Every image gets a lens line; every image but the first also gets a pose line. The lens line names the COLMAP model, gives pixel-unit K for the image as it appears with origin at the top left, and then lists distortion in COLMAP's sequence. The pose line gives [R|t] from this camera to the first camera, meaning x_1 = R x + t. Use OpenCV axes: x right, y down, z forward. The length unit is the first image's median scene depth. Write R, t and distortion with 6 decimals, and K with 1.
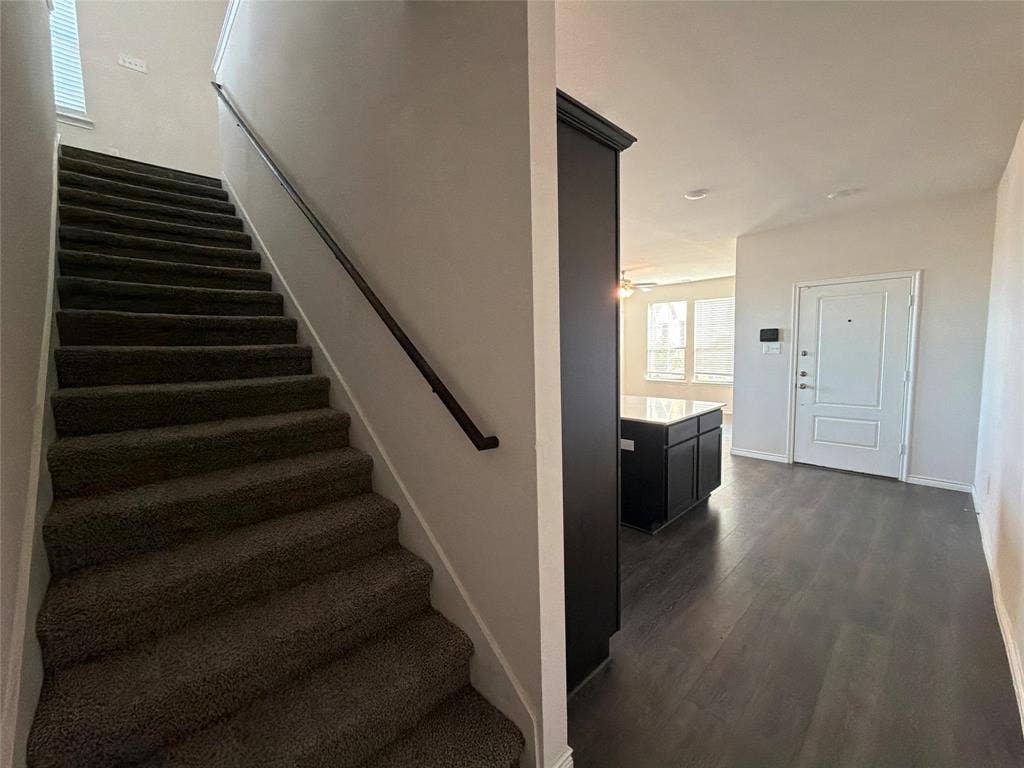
lens RADIAL K [[405.8, 0, 514.0], [0, 405.8, 381.9], [0, 0, 1]] dist [0.000121, 0.000099]
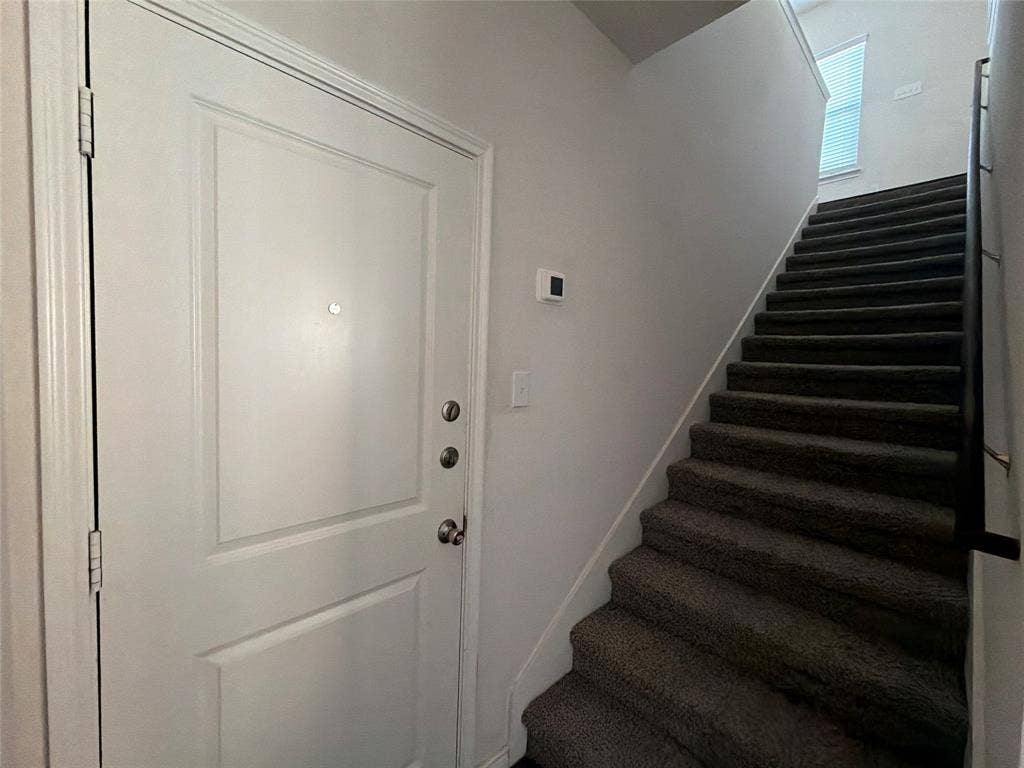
lens RADIAL K [[405.8, 0, 514.0], [0, 405.8, 381.9], [0, 0, 1]] dist [0.000121, 0.000099]
pose [[-0.002585, 0.075607, -0.997134, 0.206416], [-0.118674, 0.990068, 0.075379, -0.017644], [0.992930, 0.118528, 0.006414, 0.123047]]
